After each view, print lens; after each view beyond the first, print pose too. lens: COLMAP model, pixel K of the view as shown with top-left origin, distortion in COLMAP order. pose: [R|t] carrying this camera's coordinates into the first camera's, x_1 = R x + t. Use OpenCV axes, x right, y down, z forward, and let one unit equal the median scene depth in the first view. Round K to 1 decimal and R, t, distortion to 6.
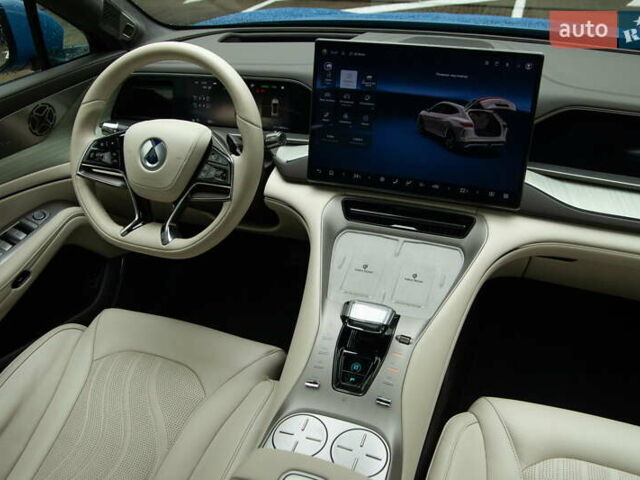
lens RADIAL K [[574.6, 0, 319.7], [0, 574.6, 239.2], [0, 0, 1]] dist [-0.120888, 0.104446]
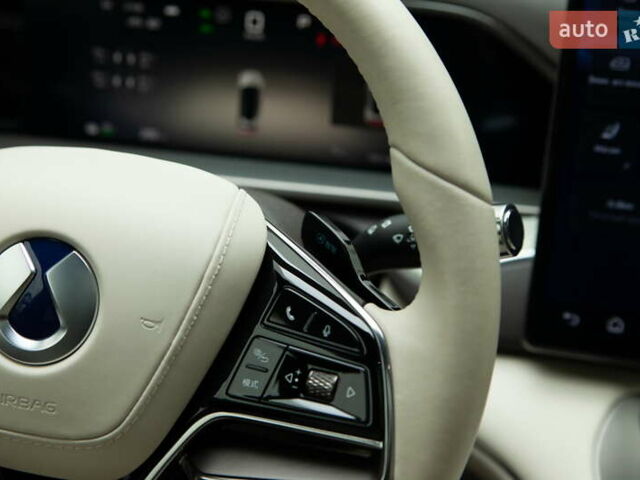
lens RADIAL K [[1175.7, 0, 320.6], [0, 1175.7, 241.3], [0, 0, 1]] dist [0.072714, 0.000000]
pose [[0.991603, -0.008215, 0.129056, -0.220606], [0.015753, 0.998221, -0.057499, -0.133404], [-0.128355, 0.059049, 0.989969, 0.437225]]
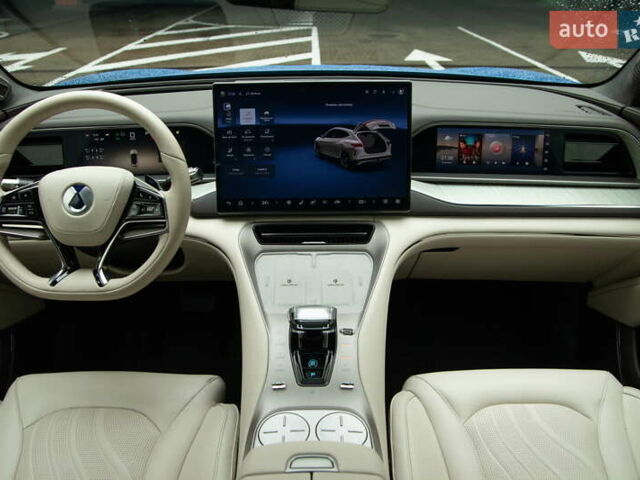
lens RADIAL K [[574.6, 0, 322.3], [0, 574.6, 240.6], [0, 0, 1]] dist [-0.120888, 0.104446]
pose [[0.938859, -0.134996, 0.316732, -0.197469], [0.167875, 0.982654, -0.078794, 0.068443], [-0.300601, 0.127147, 0.945237, -0.062592]]
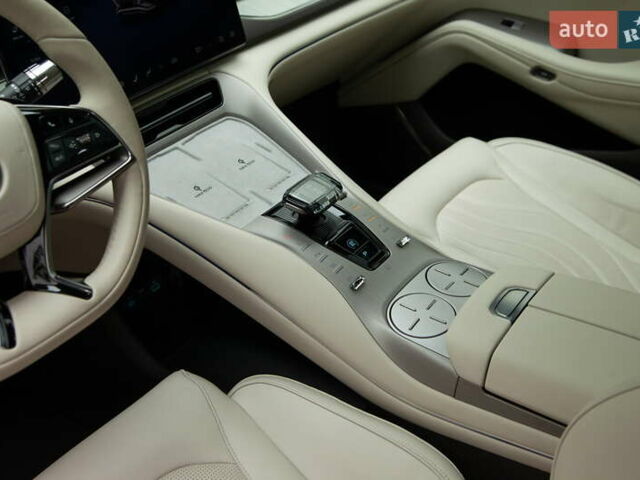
lens RADIAL K [[828.7, 0, 320.3], [0, 828.7, 239.9], [0, 0, 1]] dist [0.018092, 0.000000]
pose [[0.258400, -0.517027, 0.816035, -0.780549], [0.510663, 0.790158, 0.338929, -0.179062], [-0.820032, 0.329140, 0.468204, 0.393934]]
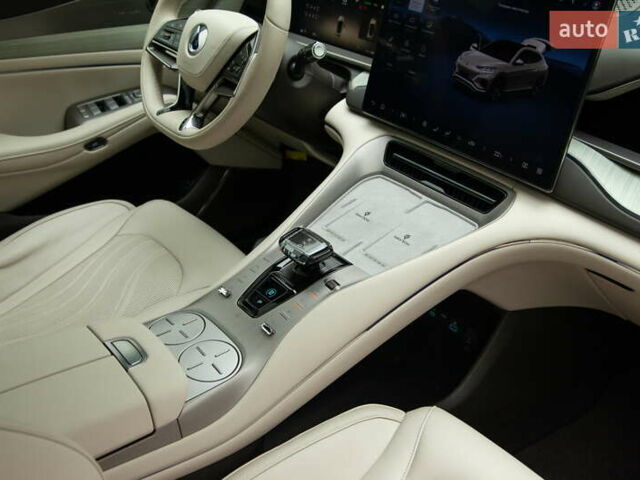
lens RADIAL K [[764.0, 0, 320.8], [0, 764.0, 238.9], [0, 0, 1]] dist [-0.001565, 0.000000]
pose [[0.840234, 0.287333, -0.459833, 0.560663], [-0.298131, 0.953170, 0.050839, 0.046328], [0.452906, 0.094374, 0.886549, -0.050762]]
